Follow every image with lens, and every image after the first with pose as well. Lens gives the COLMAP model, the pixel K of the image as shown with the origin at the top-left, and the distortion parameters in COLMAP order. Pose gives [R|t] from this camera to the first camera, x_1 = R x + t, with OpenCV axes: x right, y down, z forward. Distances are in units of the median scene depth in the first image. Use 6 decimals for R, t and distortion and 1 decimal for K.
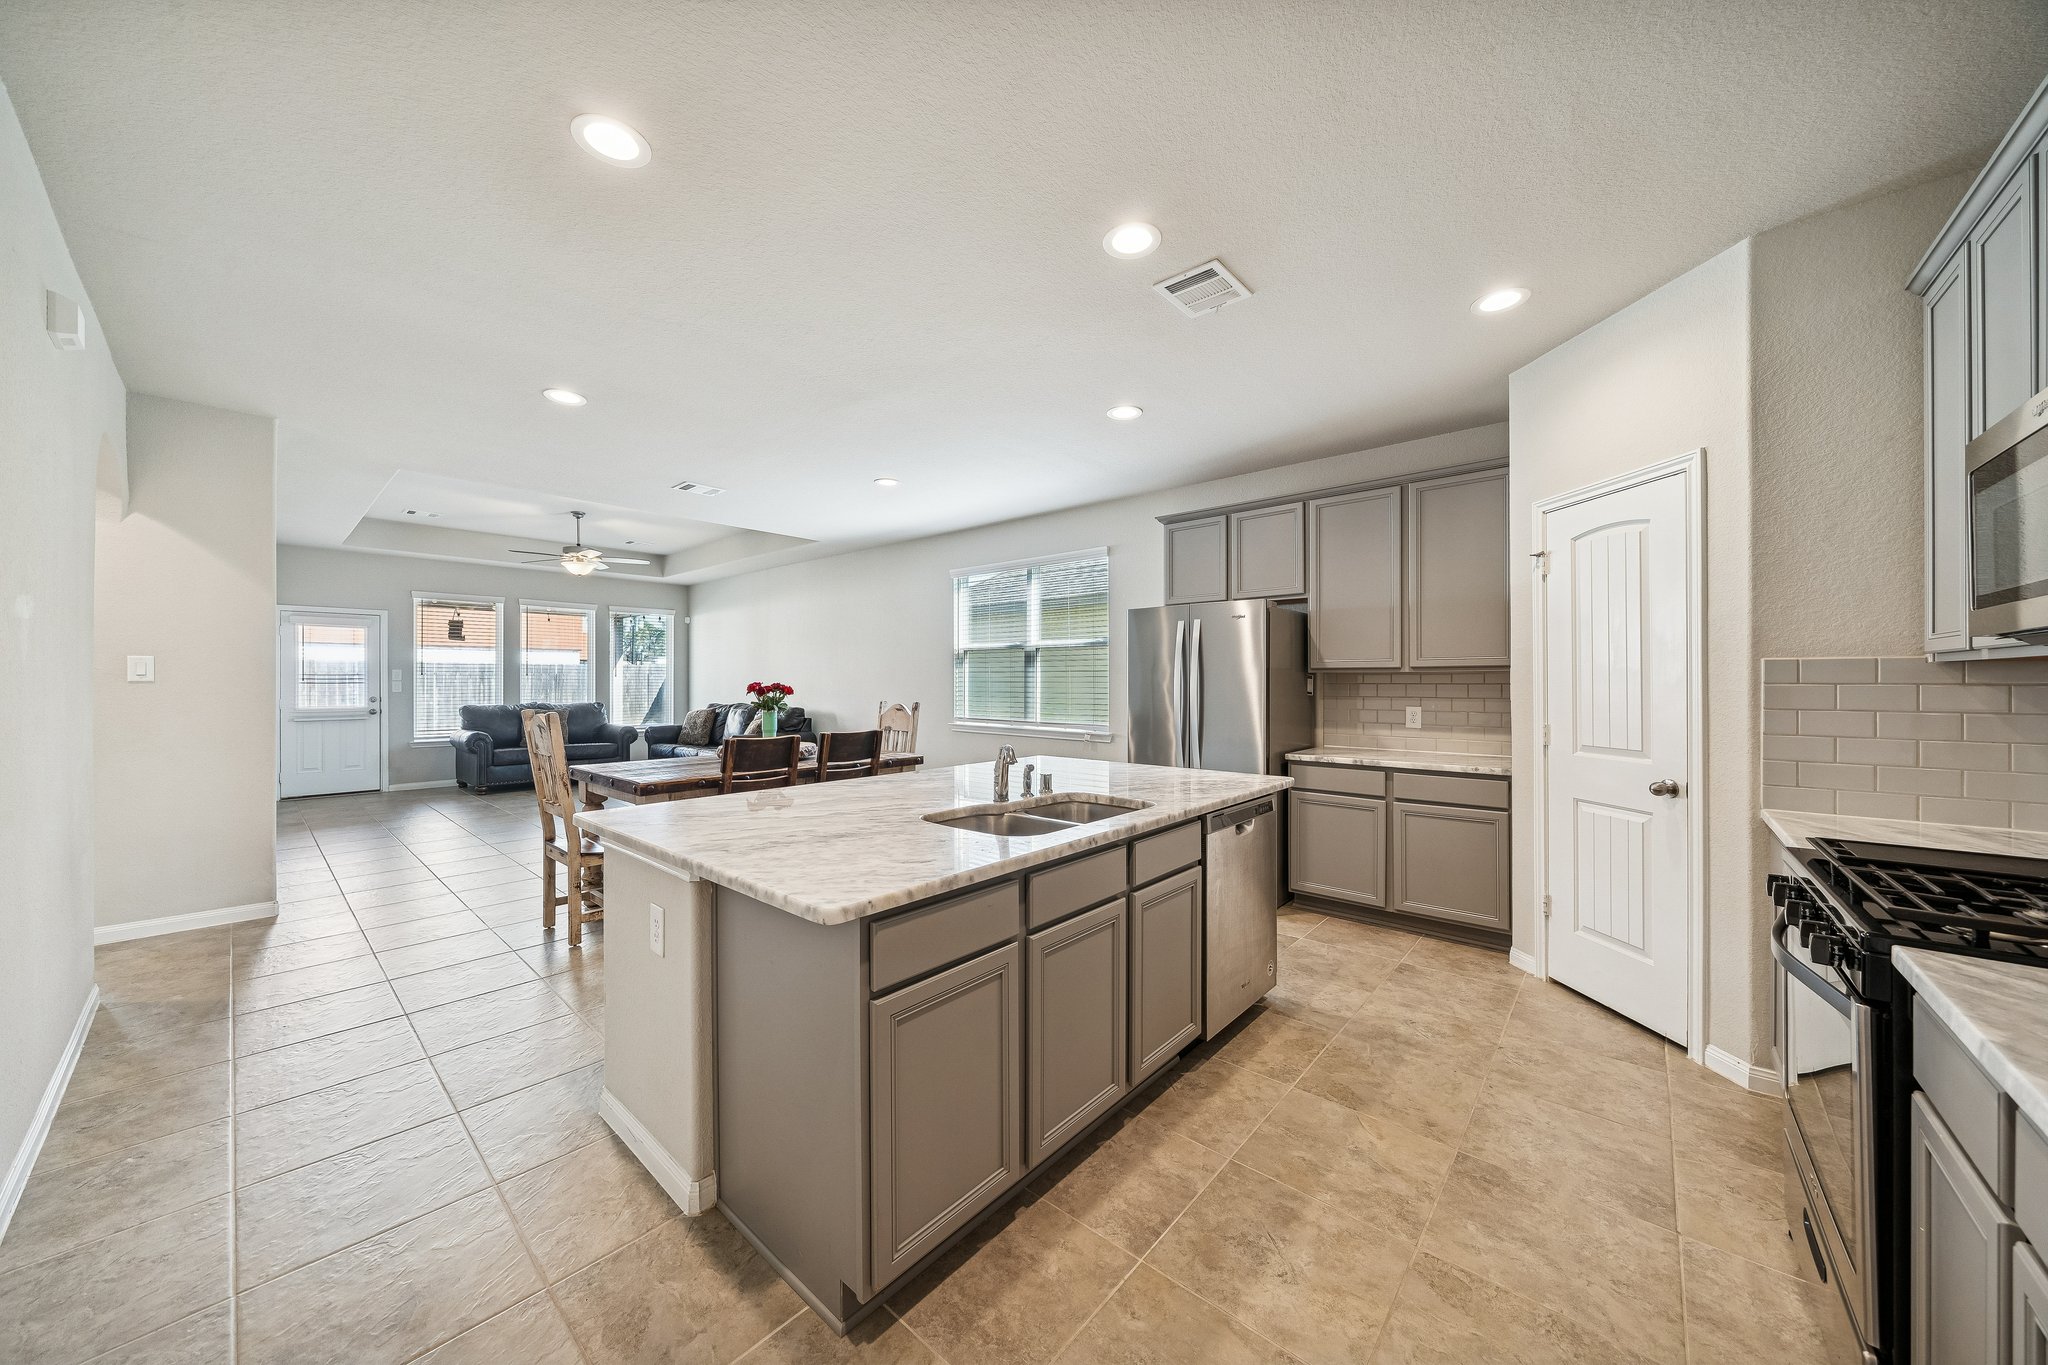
lens RADIAL K [[704.5, 0, 1009.7], [0, 704.5, 680.9], [0, 0, 1]] dist [-0.000703, -0.000106]
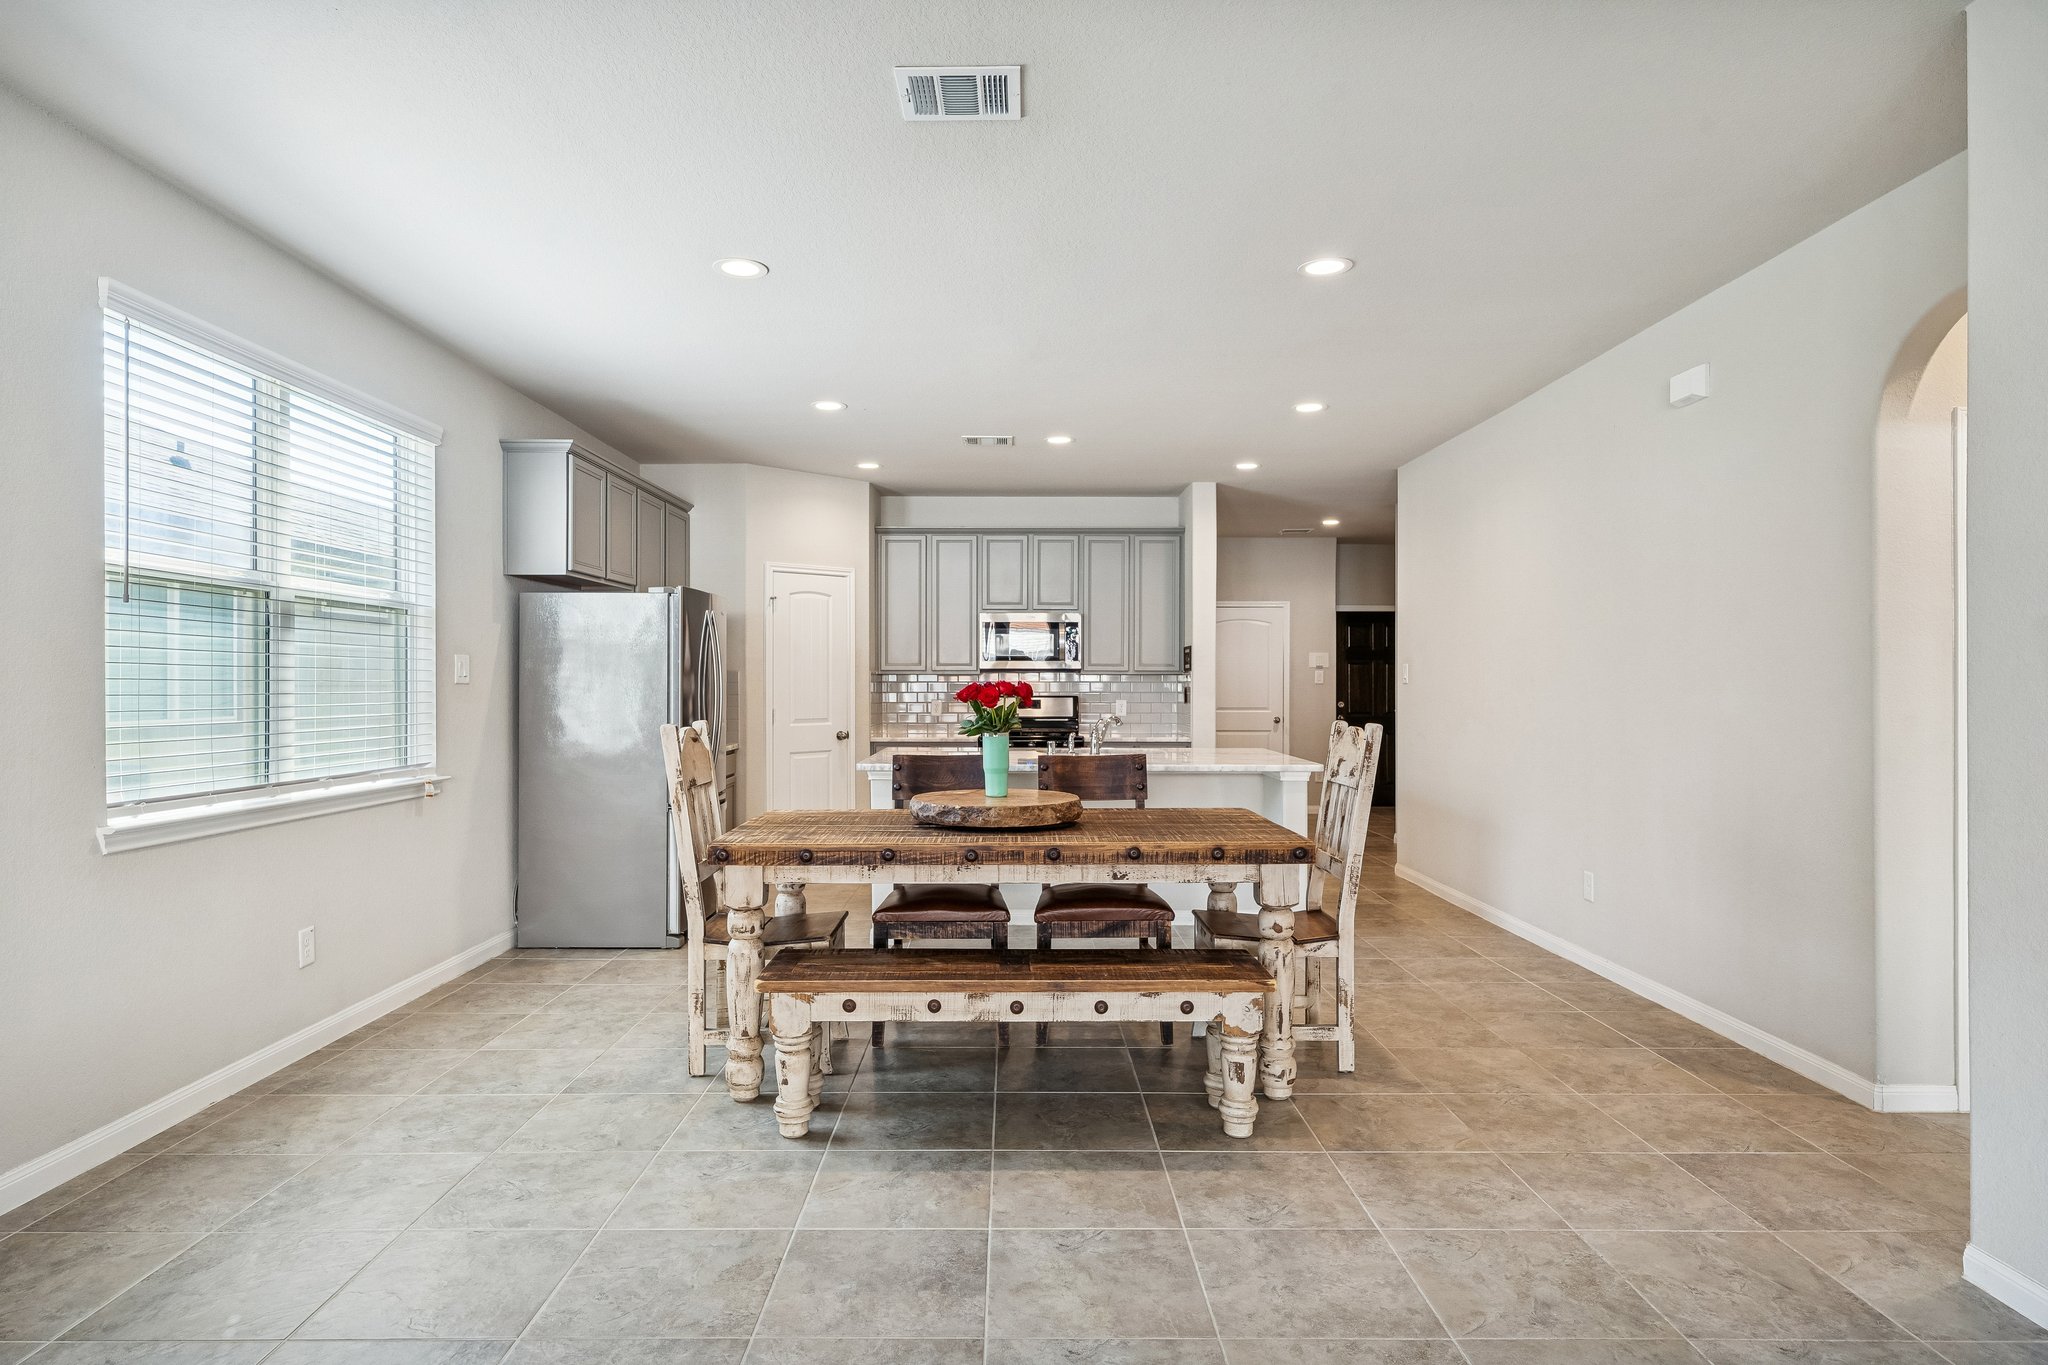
lens RADIAL K [[1171.2, 0, 1012.0], [0, 1171.2, 682.0], [0, 0, 1]] dist [0.007626, 0.000728]
pose [[-0.667700, 0.000392, 0.744430, -1.291598], [-0.000452, 0.999999, -0.000932, 0.004327], [-0.744430, -0.000959, -0.667699, 2.019948]]
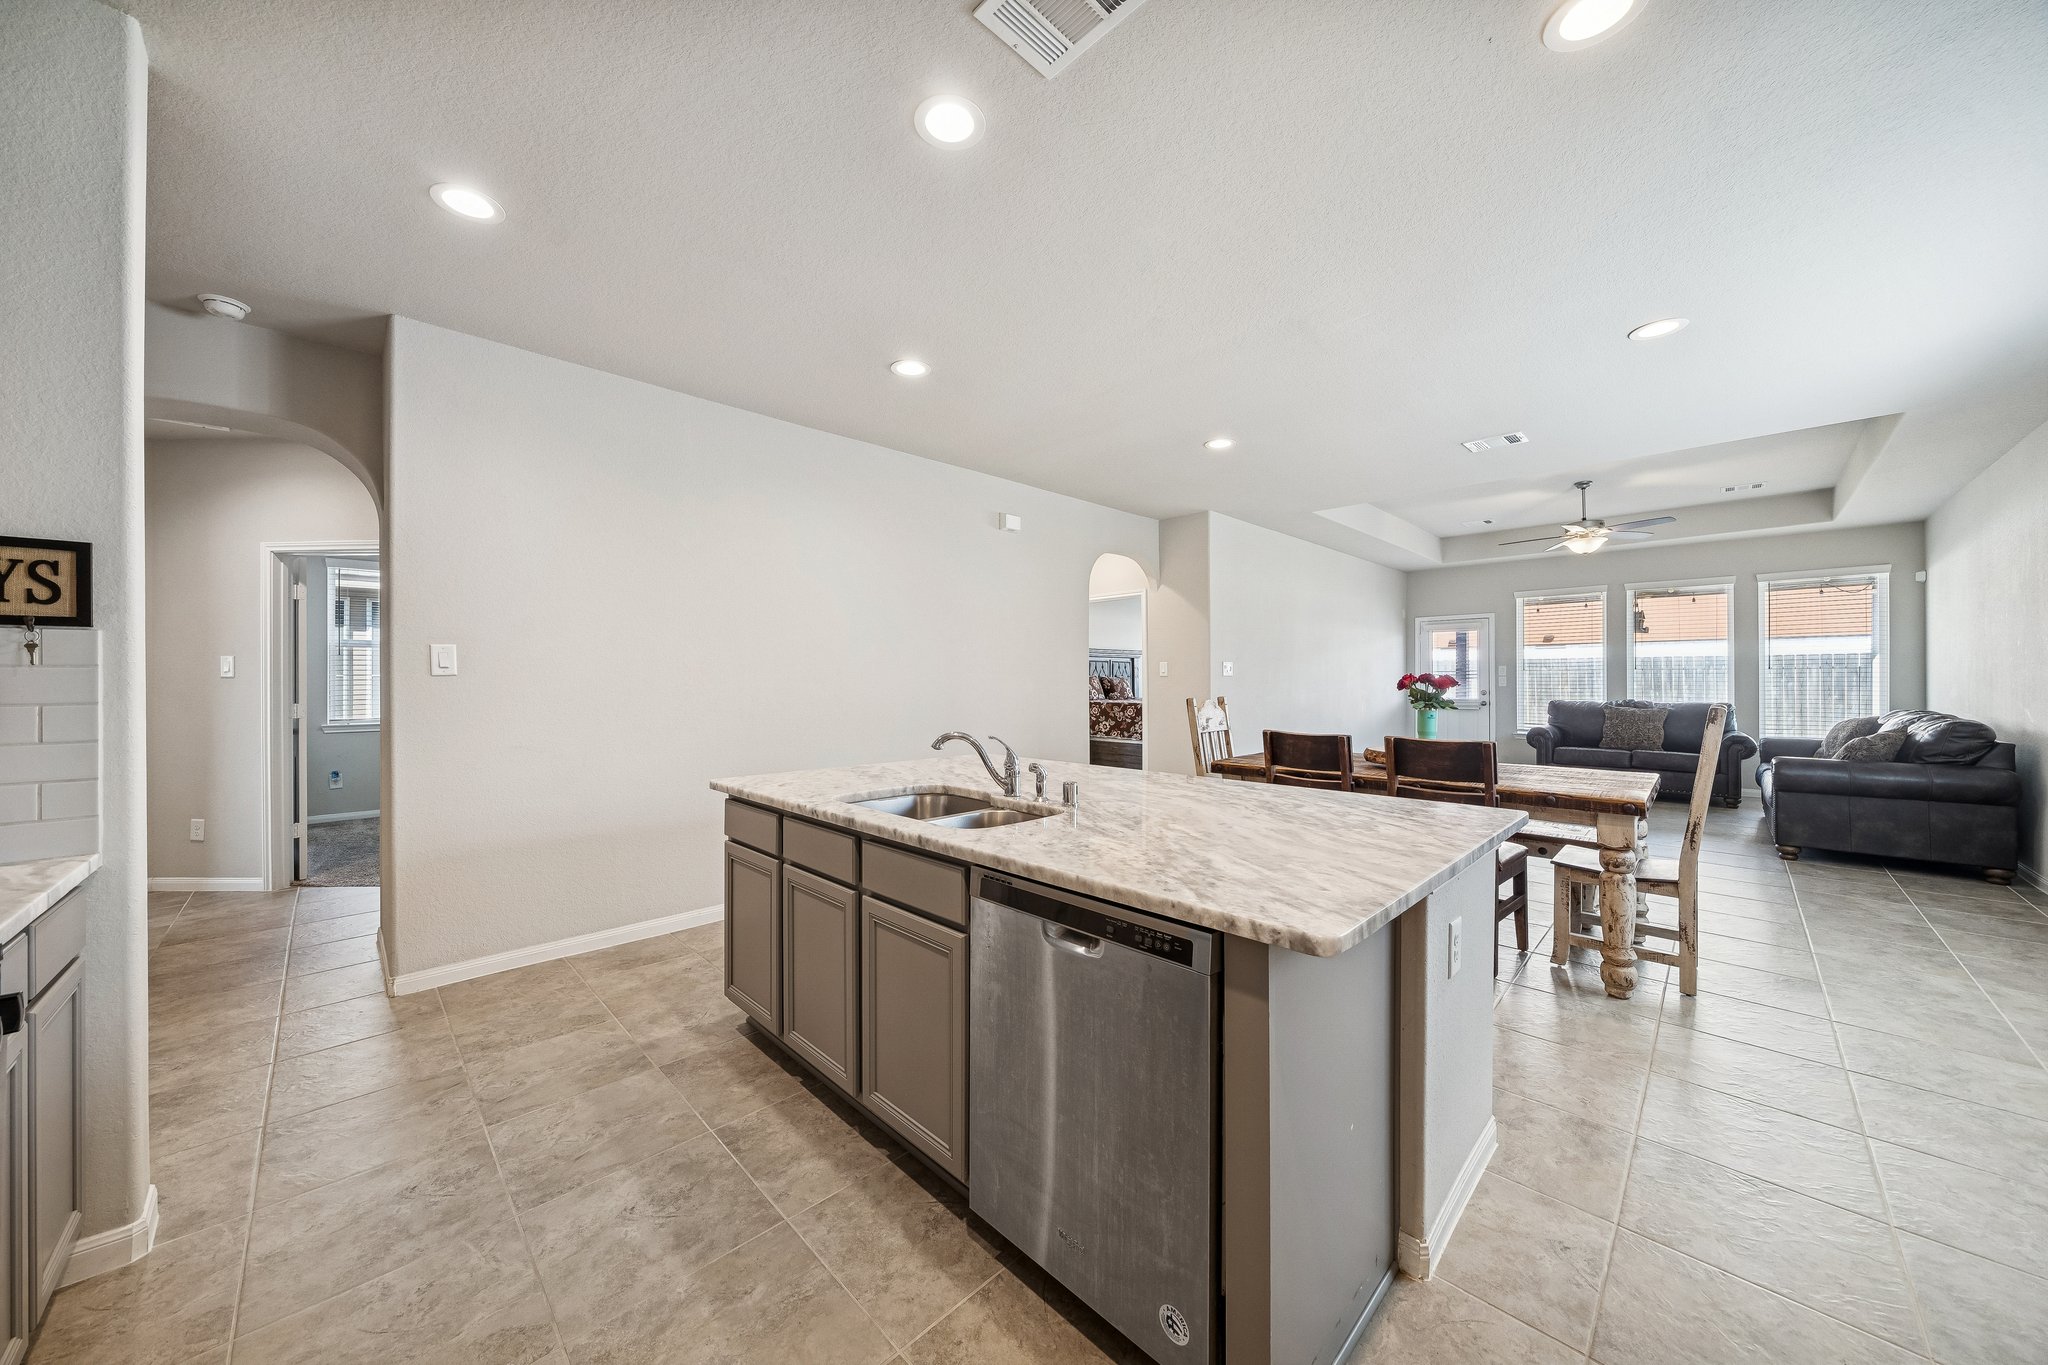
lens RADIAL K [[704.5, 0, 1014.8], [0, 704.5, 676.5], [0, 0, 1]] dist [-0.000703, -0.000106]
pose [[-0.064317, -0.006092, -0.997911, 0.633745], [0.002757, 0.999976, -0.006282, 0.011905], [0.997926, -0.003155, -0.064299, 0.731624]]
